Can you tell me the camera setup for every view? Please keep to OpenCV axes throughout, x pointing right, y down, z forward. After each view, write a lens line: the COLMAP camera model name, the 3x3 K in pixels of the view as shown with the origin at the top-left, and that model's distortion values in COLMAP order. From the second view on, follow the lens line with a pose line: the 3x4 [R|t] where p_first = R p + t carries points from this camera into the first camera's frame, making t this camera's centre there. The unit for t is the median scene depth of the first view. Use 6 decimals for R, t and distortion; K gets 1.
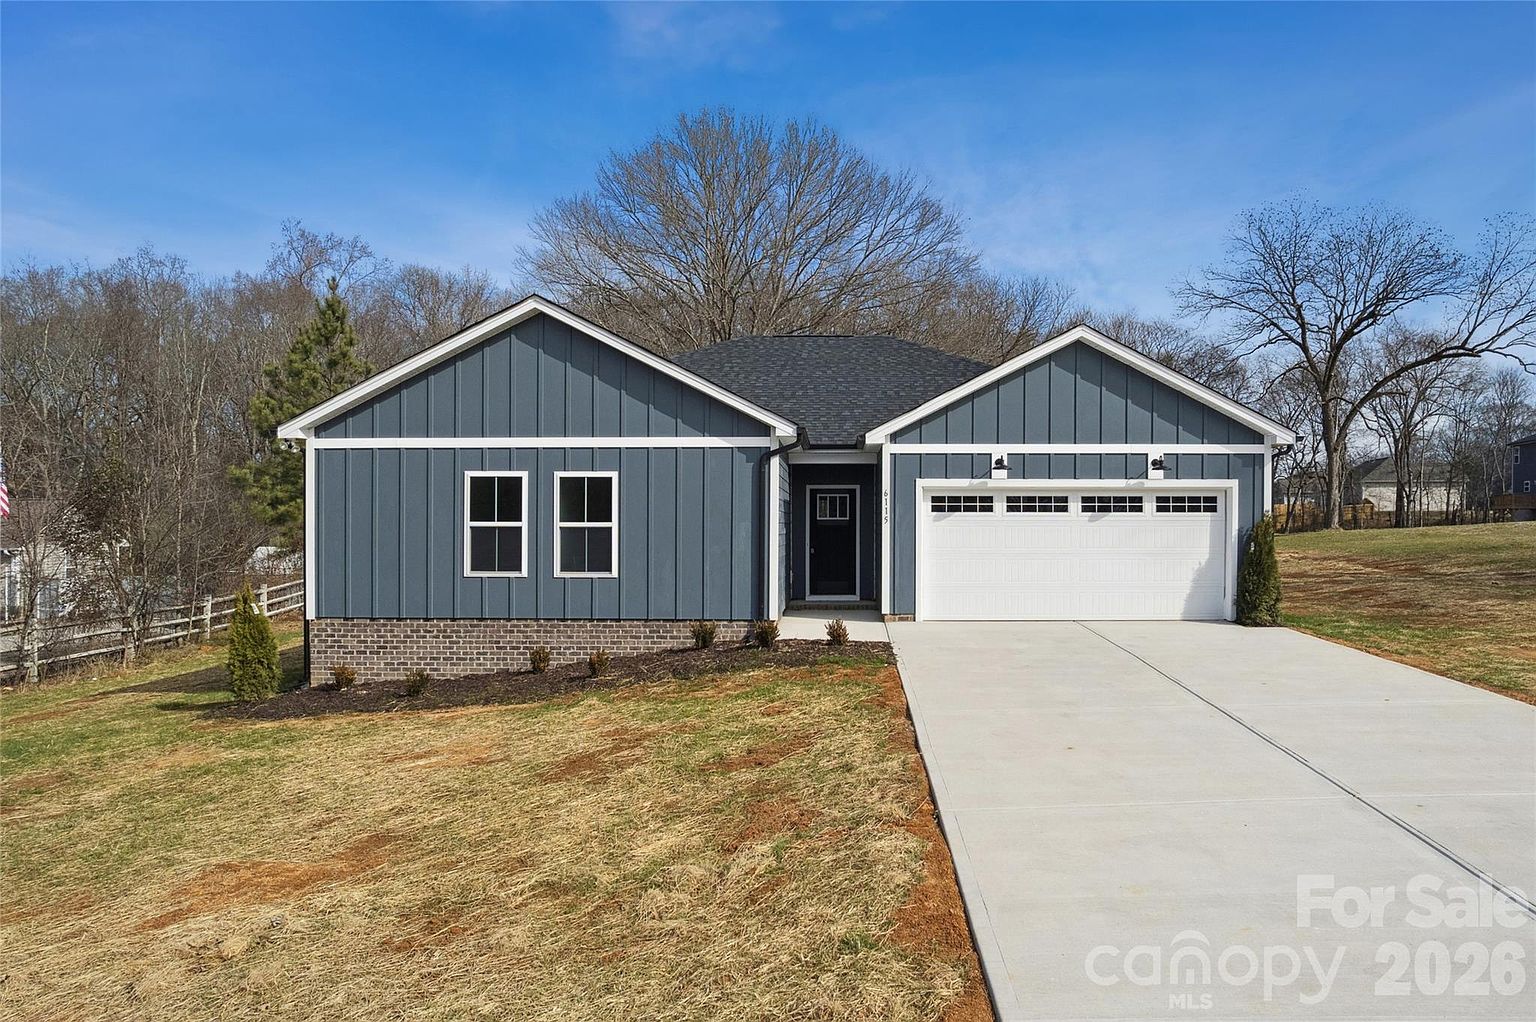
lens RADIAL K [[1006.2, 0, 809.4], [0, 1006.2, 511.5], [0, 0, 1]] dist [-0.053701, 0.000112]
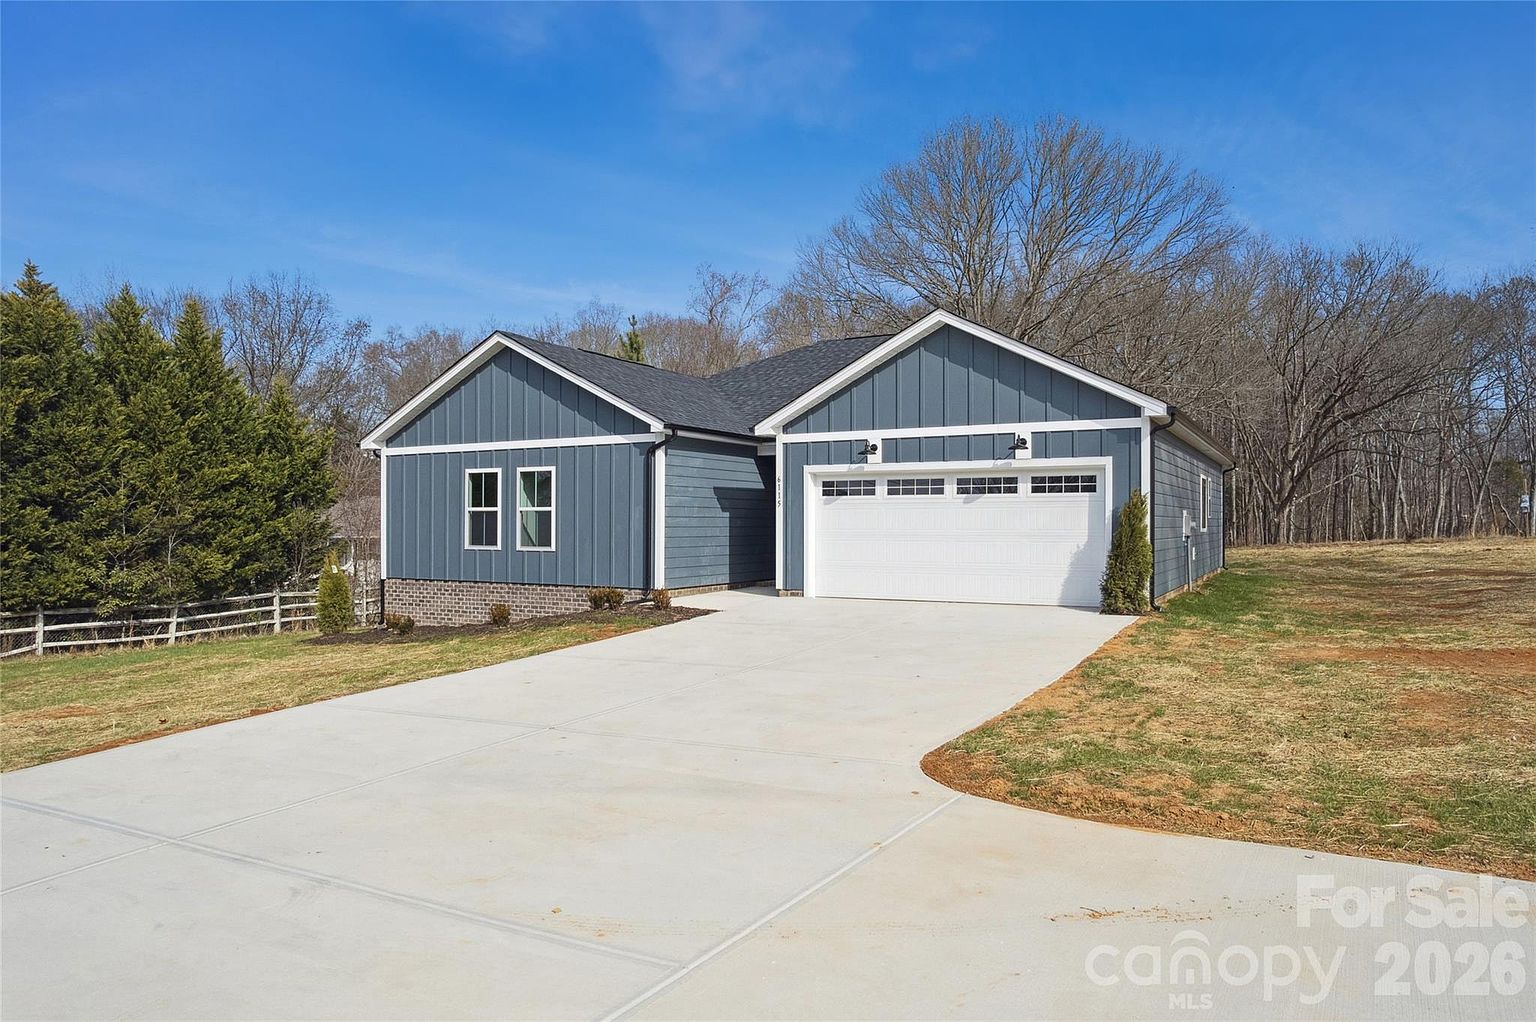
lens RADIAL K [[1006.2, 0, 778.8], [0, 1006.2, 515.8], [0, 0, 1]] dist [-0.053701, 0.000112]
pose [[0.882353, -0.004972, -0.470562, 0.637005], [0.003536, 0.999986, -0.003937, 0.027736], [0.470575, 0.001810, 0.882358, 0.031964]]
